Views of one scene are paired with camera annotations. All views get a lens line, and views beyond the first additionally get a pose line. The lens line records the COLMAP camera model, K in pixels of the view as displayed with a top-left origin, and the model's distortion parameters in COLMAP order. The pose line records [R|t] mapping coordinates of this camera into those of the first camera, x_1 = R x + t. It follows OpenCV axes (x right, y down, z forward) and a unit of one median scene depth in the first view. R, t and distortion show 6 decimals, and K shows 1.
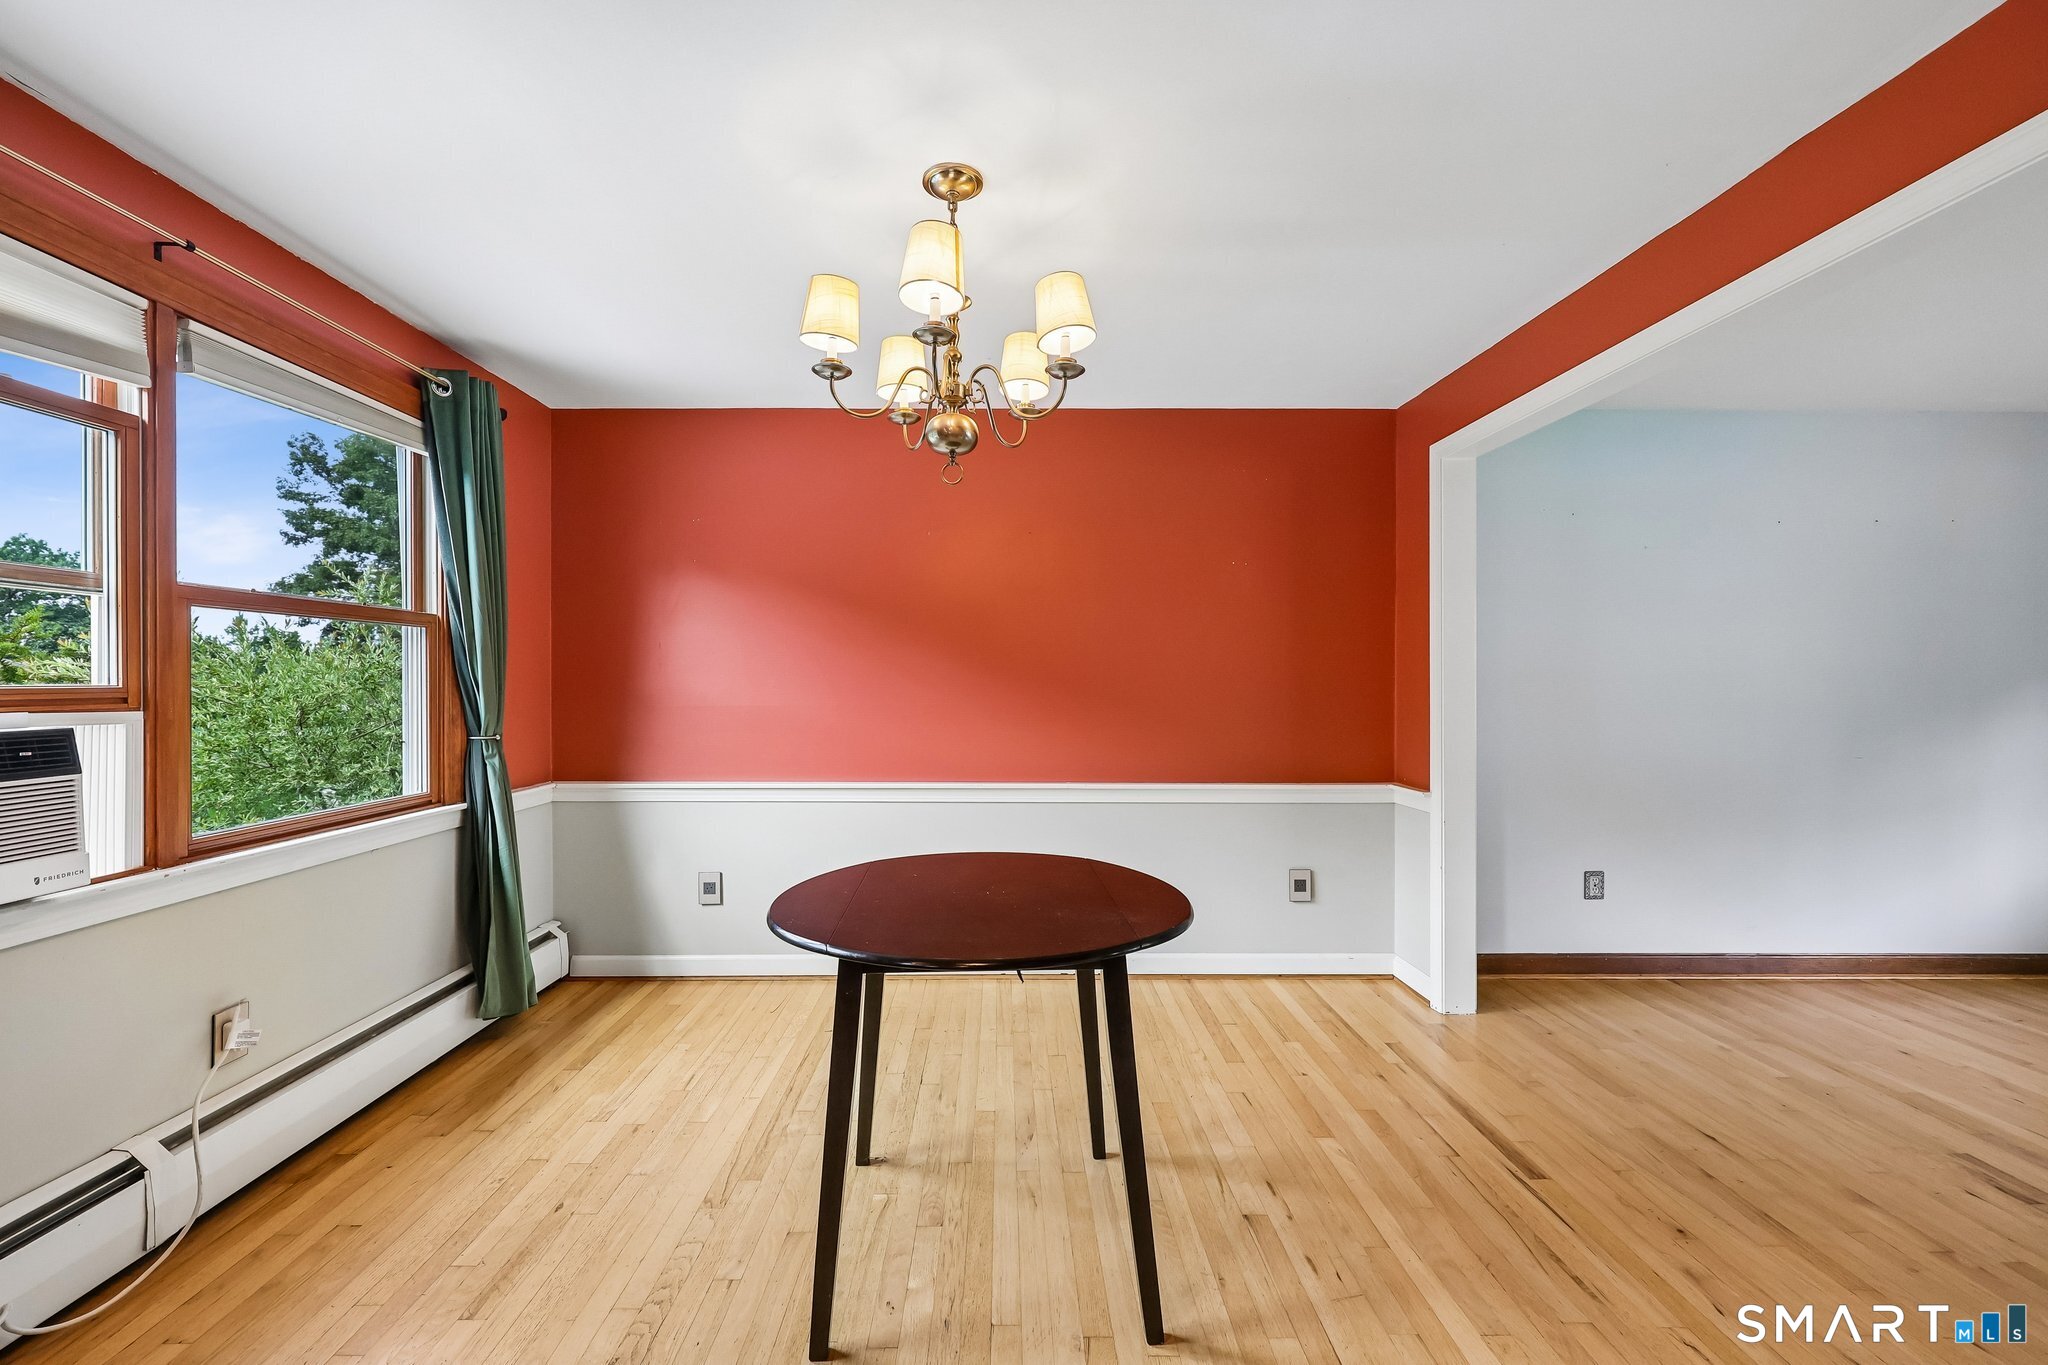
lens RADIAL K [[829.9, 0, 1013.2], [0, 829.9, 682.5], [0, 0, 1]] dist [0.002310, 0.000078]
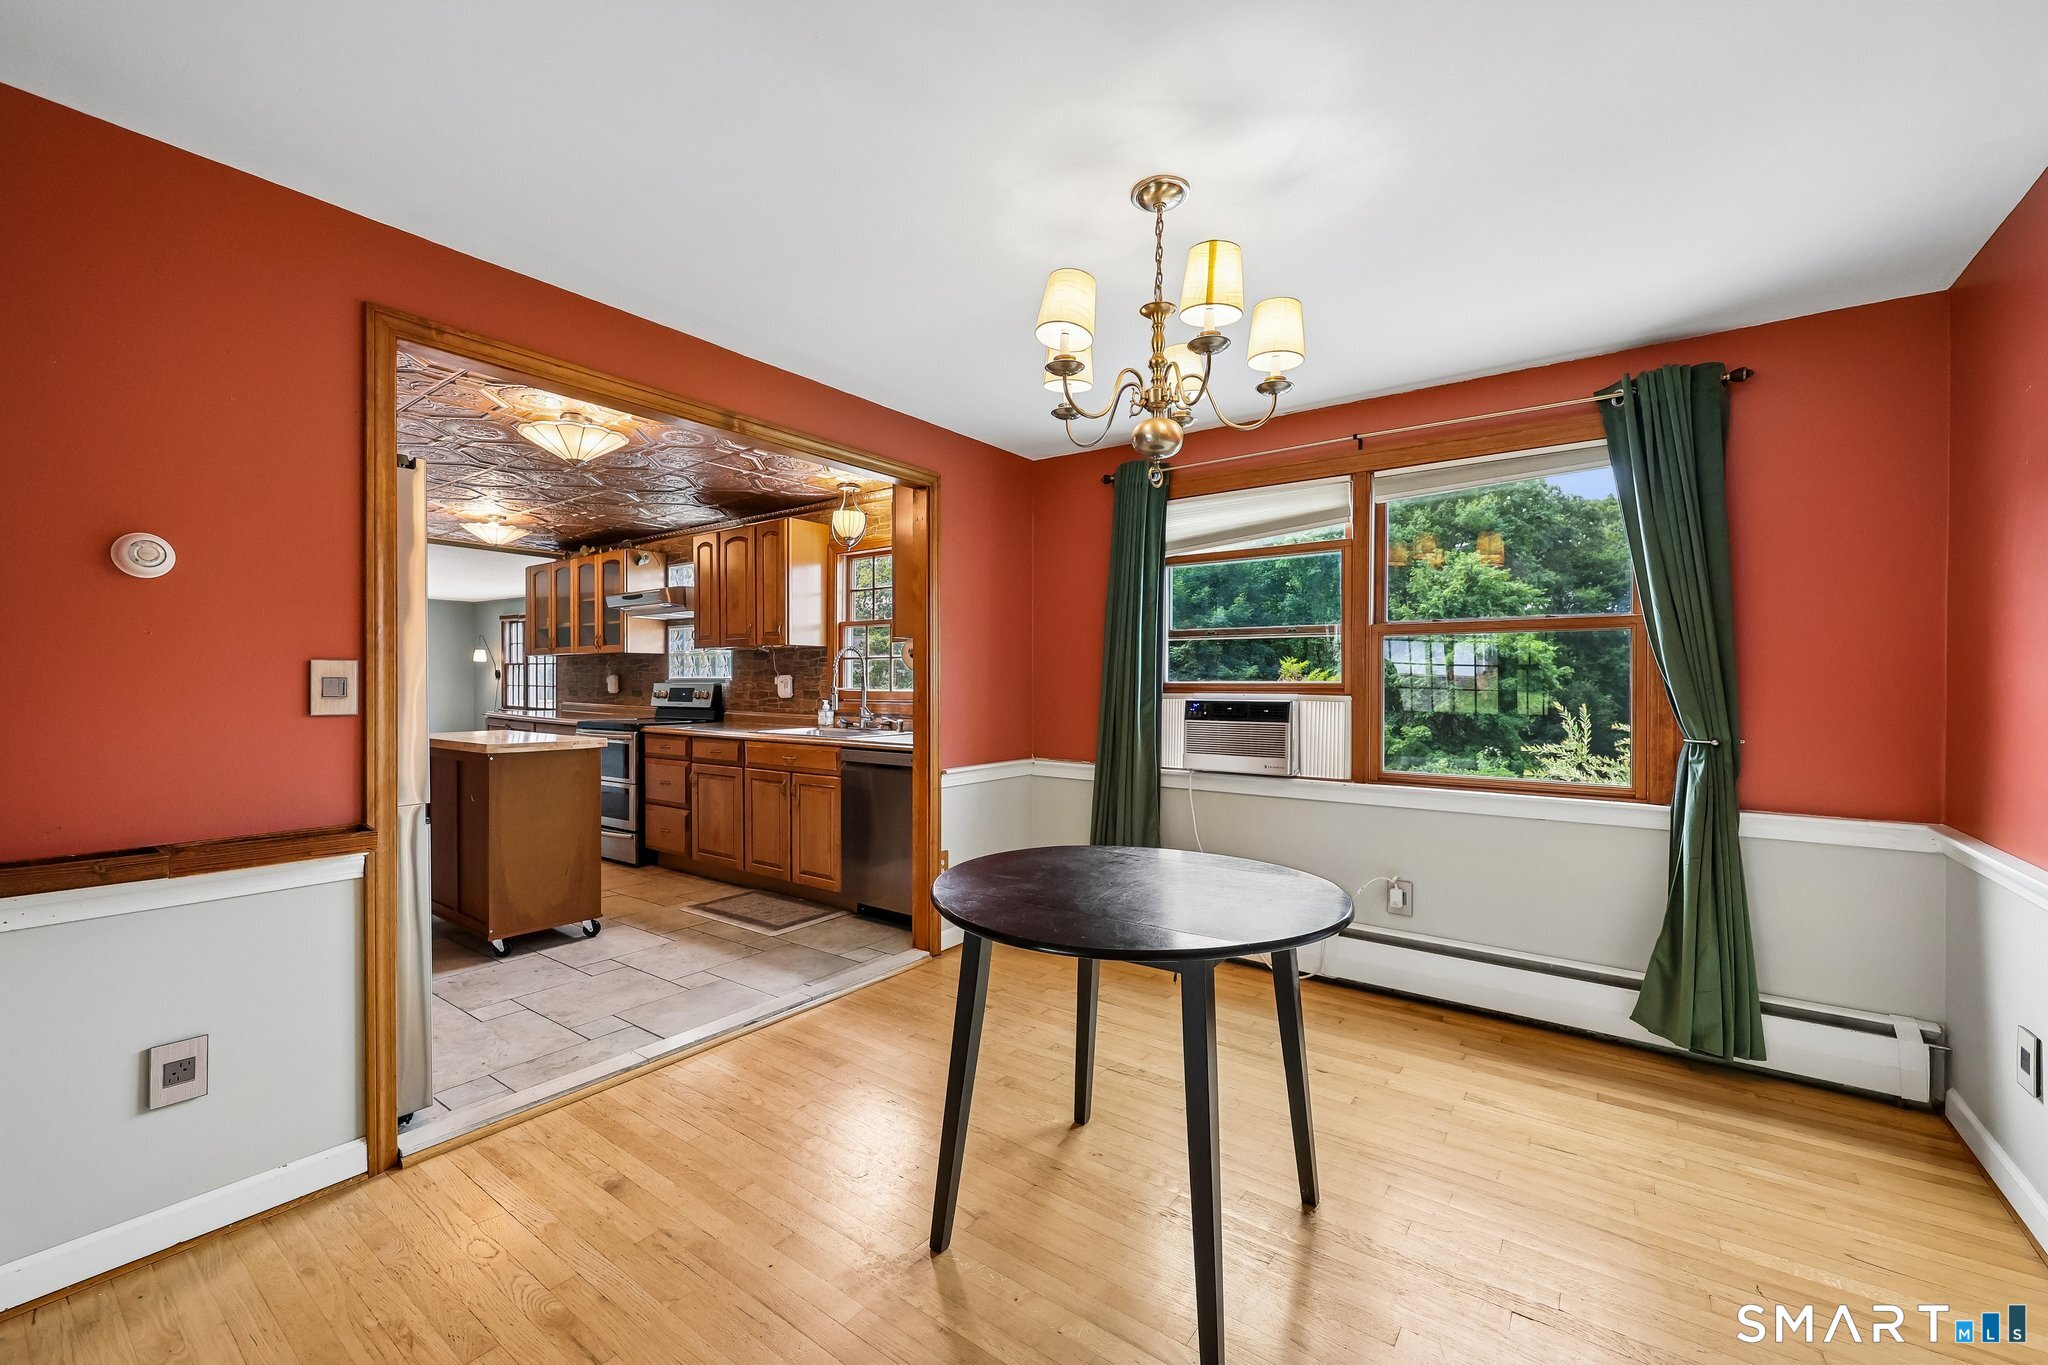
lens RADIAL K [[829.9, 0, 1020.9], [0, 829.9, 685.7], [0, 0, 1]] dist [0.002310, 0.000078]
pose [[-0.604128, -0.001961, -0.796885, 0.733155], [-0.005720, 0.999982, 0.001875, 0.009469], [0.796867, 0.005691, -0.604129, 1.274898]]
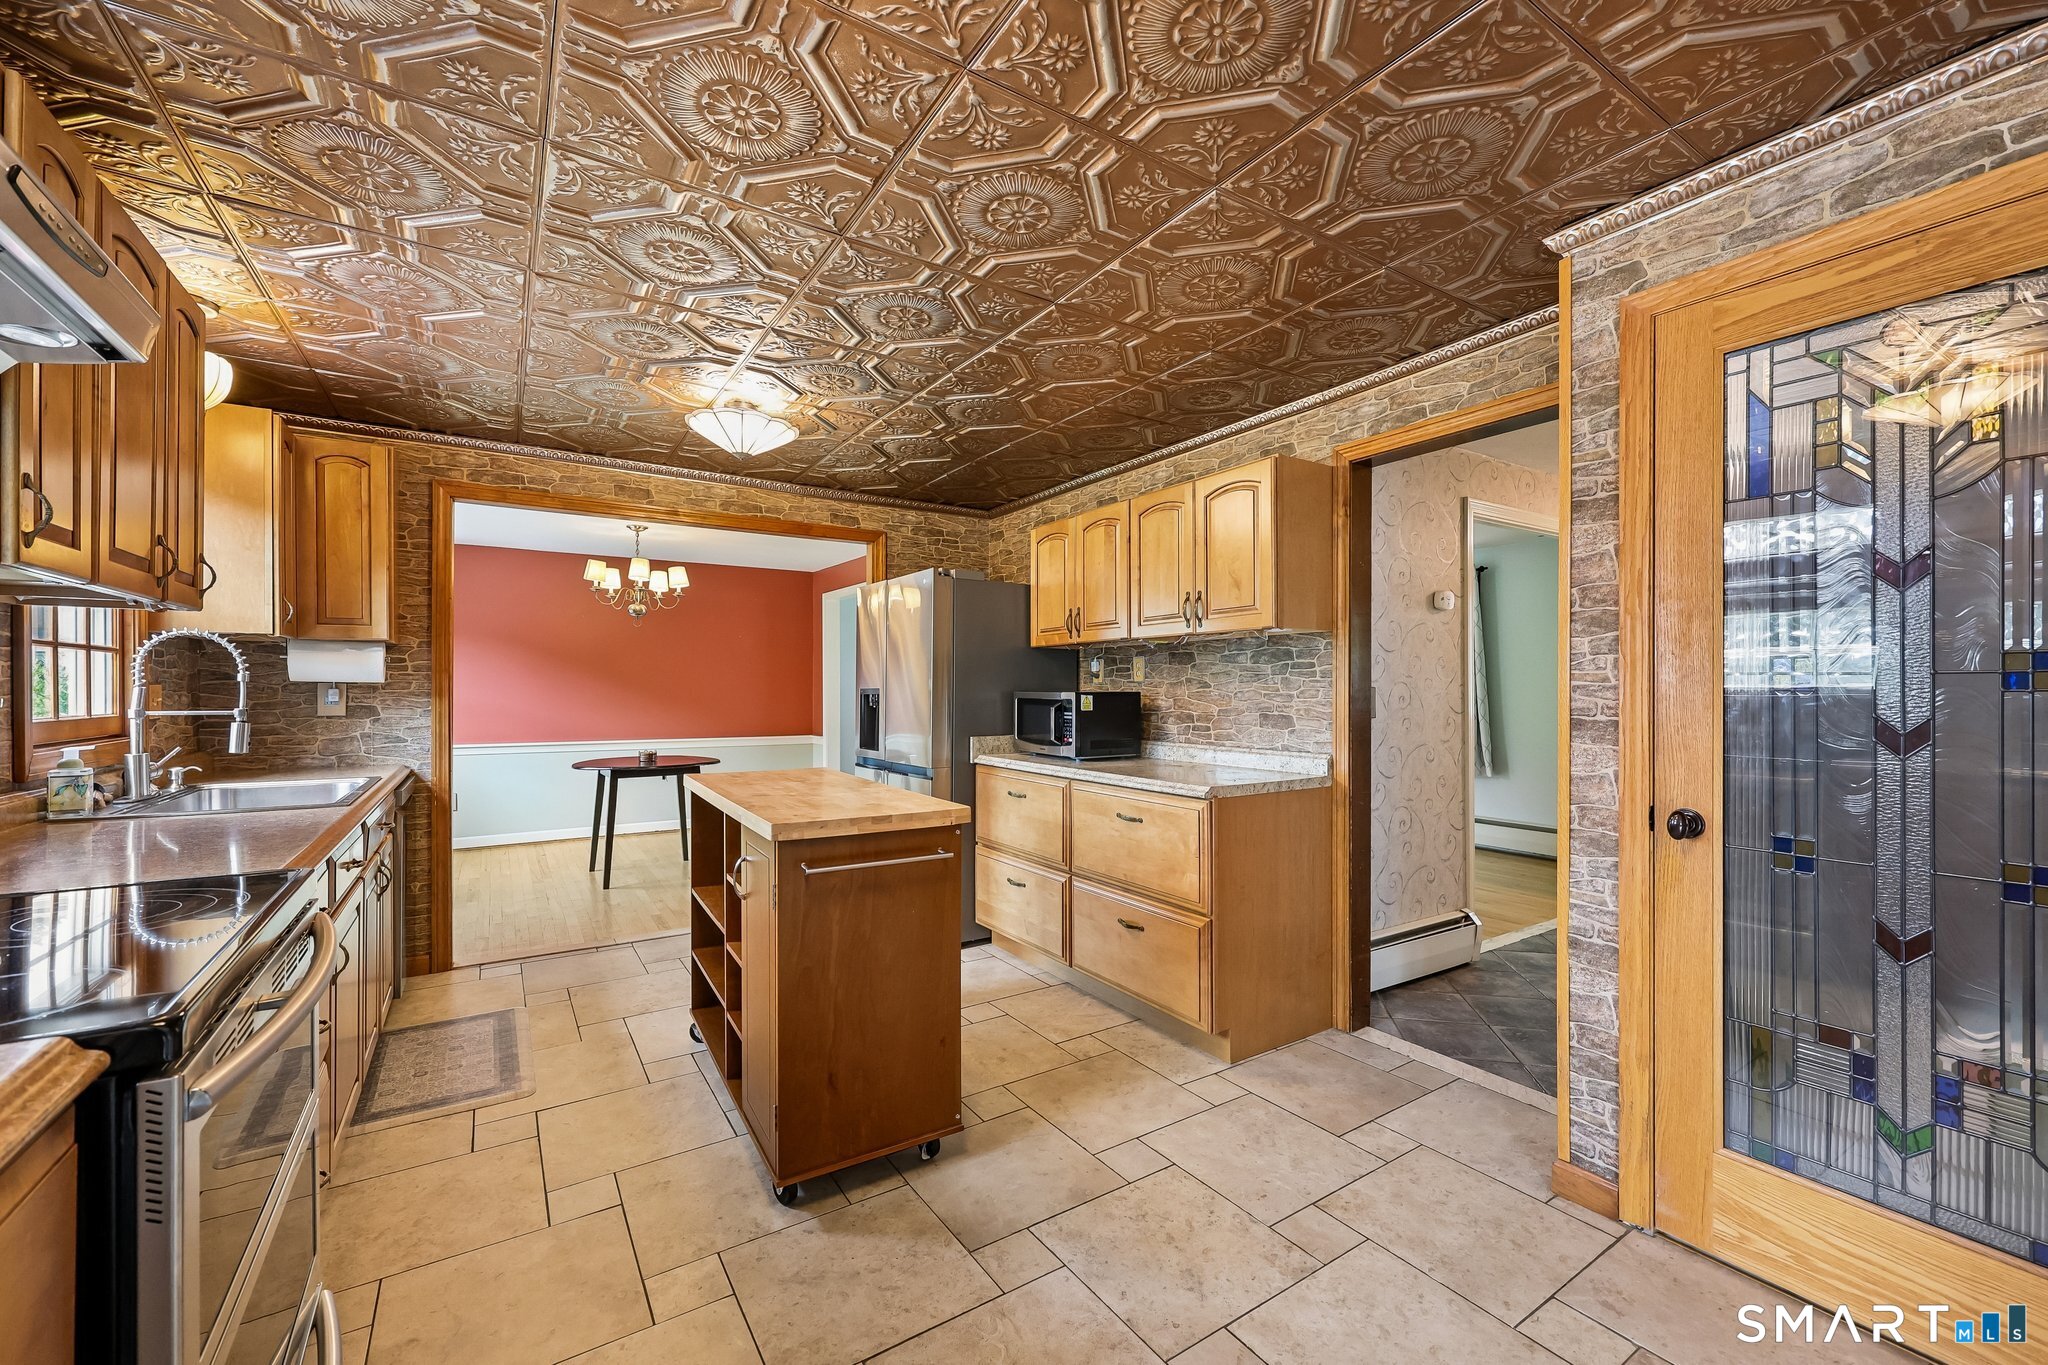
lens RADIAL K [[829.9, 0, 1032.9], [0, 829.9, 688.8], [0, 0, 1]] dist [0.002310, 0.000078]
pose [[0.840540, -0.003549, 0.541739, -0.425028], [0.004403, 0.999990, -0.000279, -0.002859], [-0.541732, 0.002620, 0.840547, -1.993936]]
